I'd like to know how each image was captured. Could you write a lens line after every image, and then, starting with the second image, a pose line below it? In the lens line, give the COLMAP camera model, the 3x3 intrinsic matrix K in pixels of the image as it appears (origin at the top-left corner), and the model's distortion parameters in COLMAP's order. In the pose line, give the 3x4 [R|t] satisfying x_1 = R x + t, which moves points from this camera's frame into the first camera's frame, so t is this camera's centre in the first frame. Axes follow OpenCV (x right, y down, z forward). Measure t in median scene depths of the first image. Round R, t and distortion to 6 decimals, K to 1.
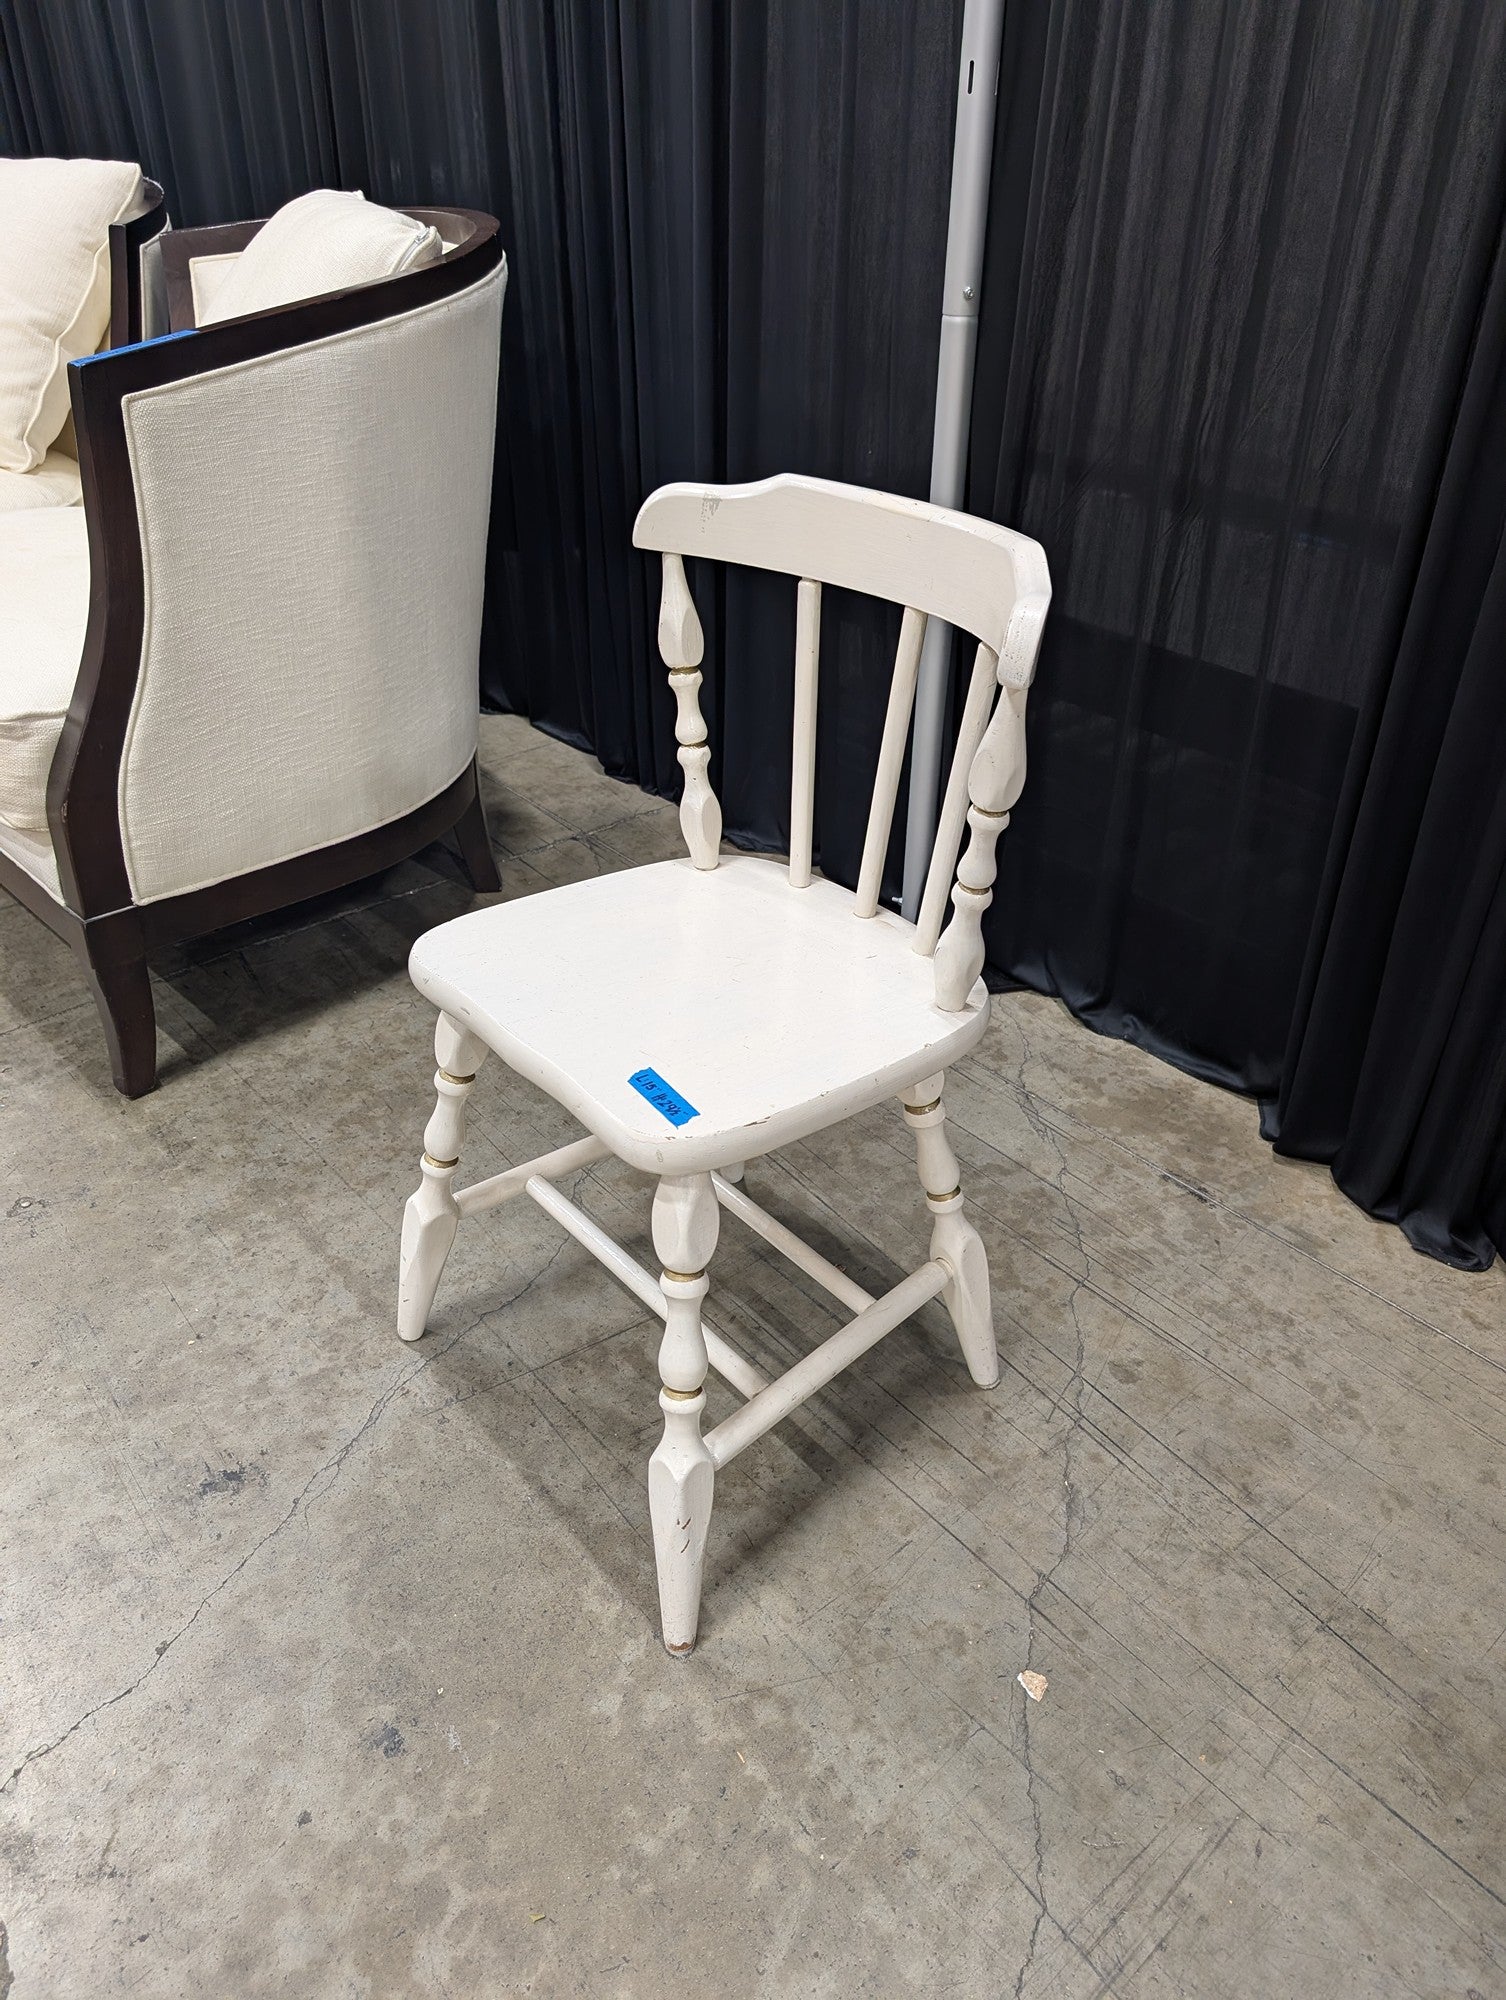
lens RADIAL K [[1460.2, 0, 796.0], [0, 1460.2, 1005.7], [0, 0, 1]] dist [0.012236, -0.009468]
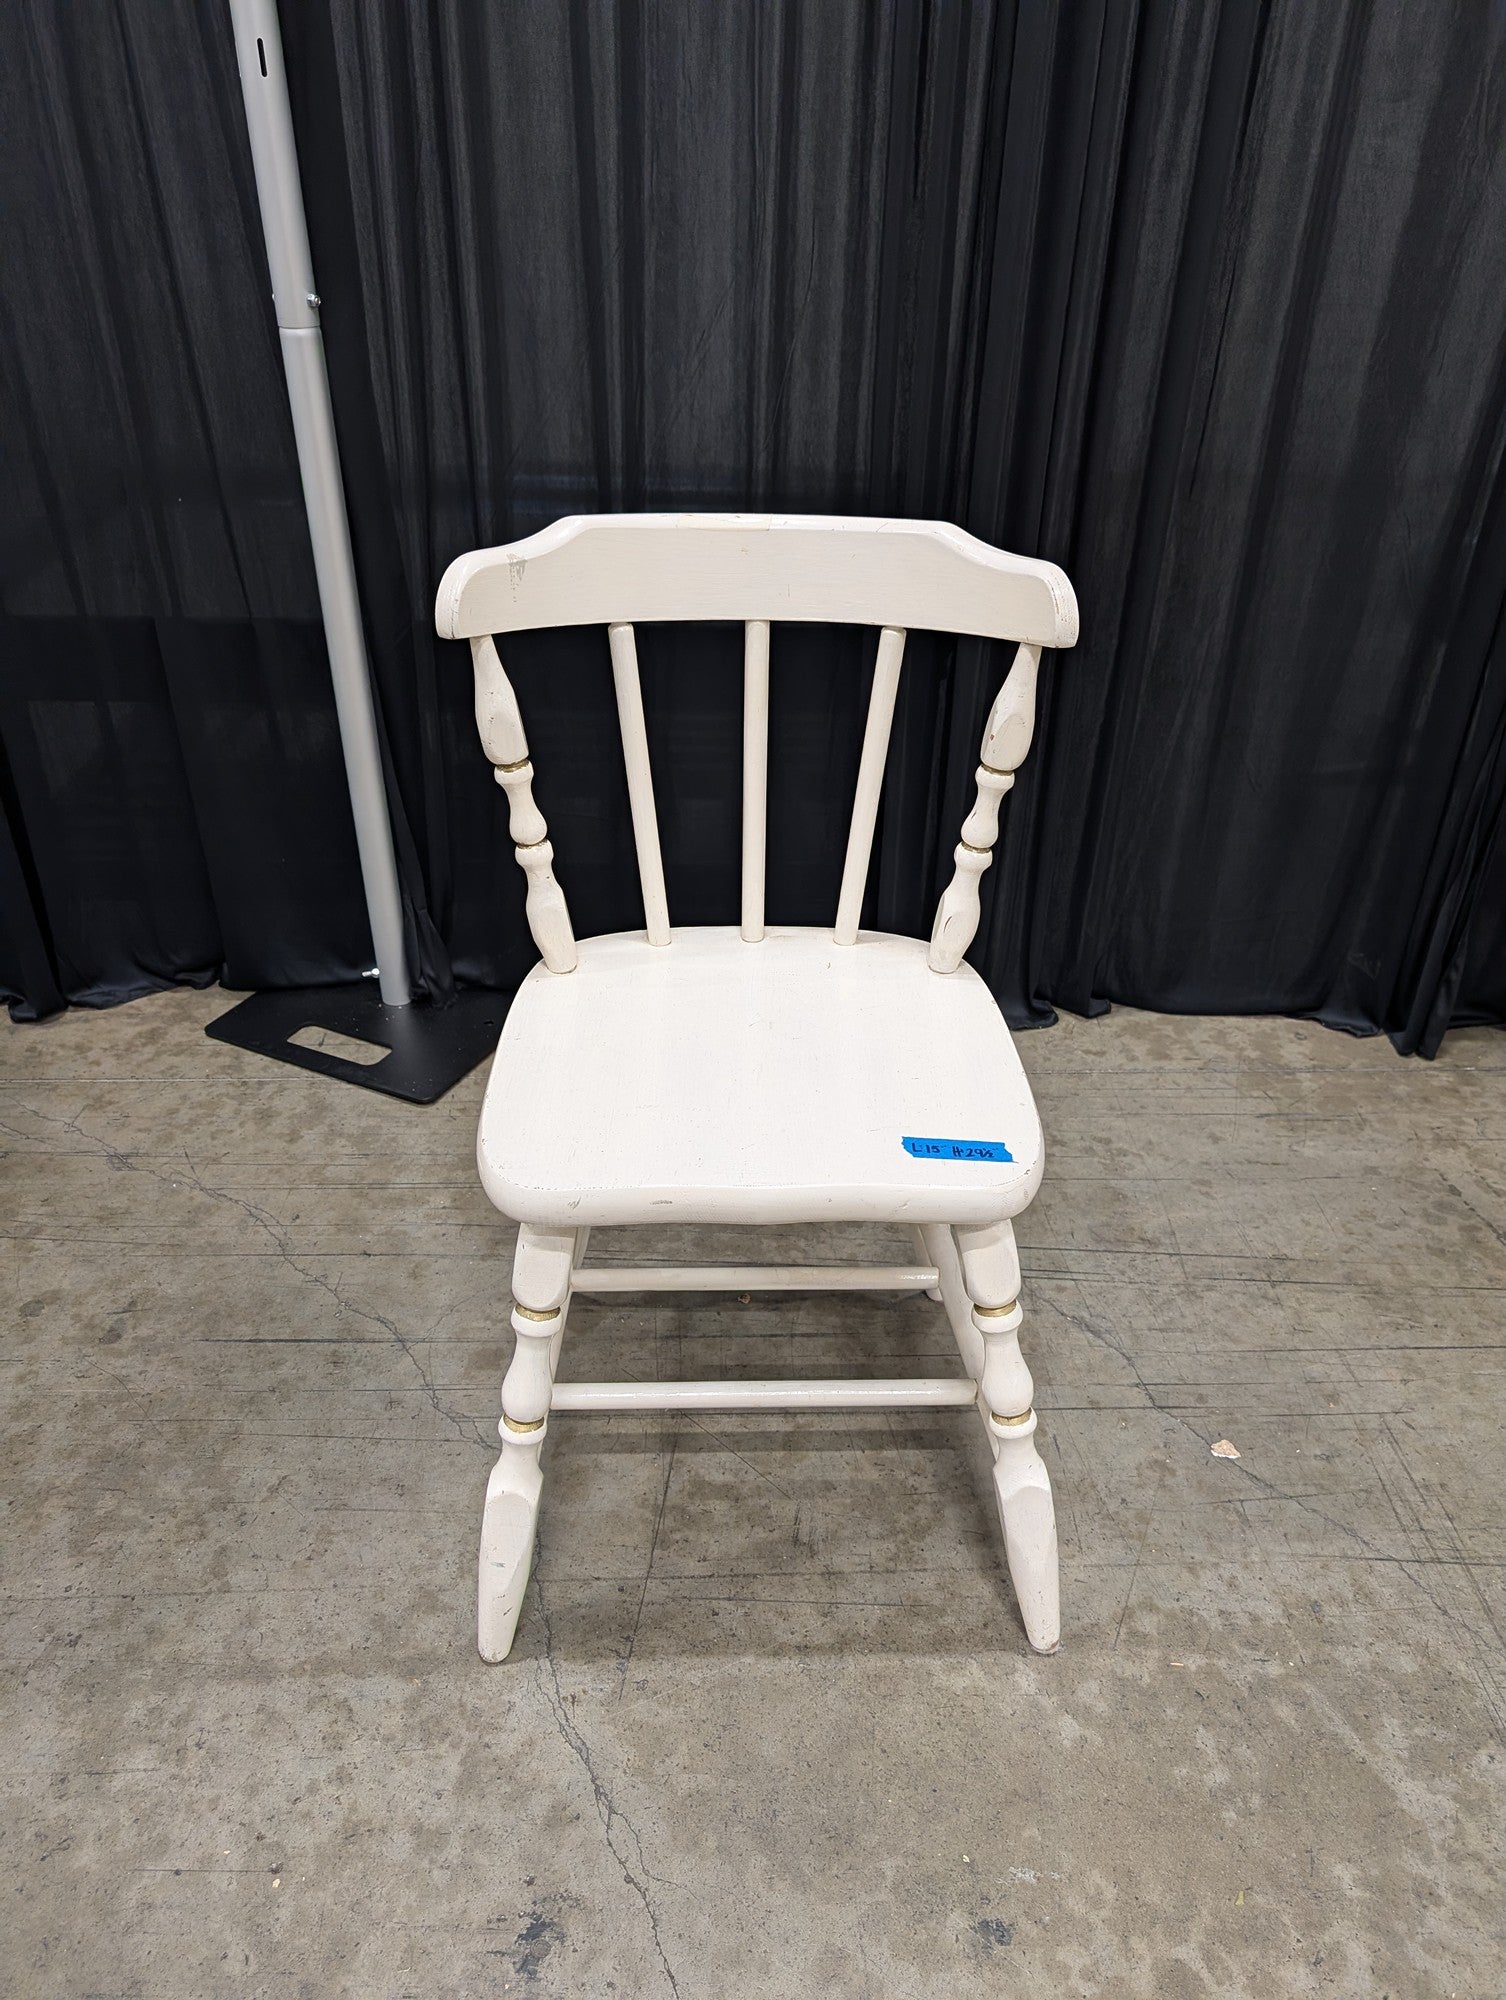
lens RADIAL K [[1460.2, 0, 753.7], [0, 1460.2, 1002.1], [0, 0, 1]] dist [0.012236, -0.009468]
pose [[0.617600, -0.416806, 0.666965, -0.672827], [0.401579, 0.896268, 0.188248, -0.225082], [-0.676243, 0.151577, 0.720916, 0.327907]]
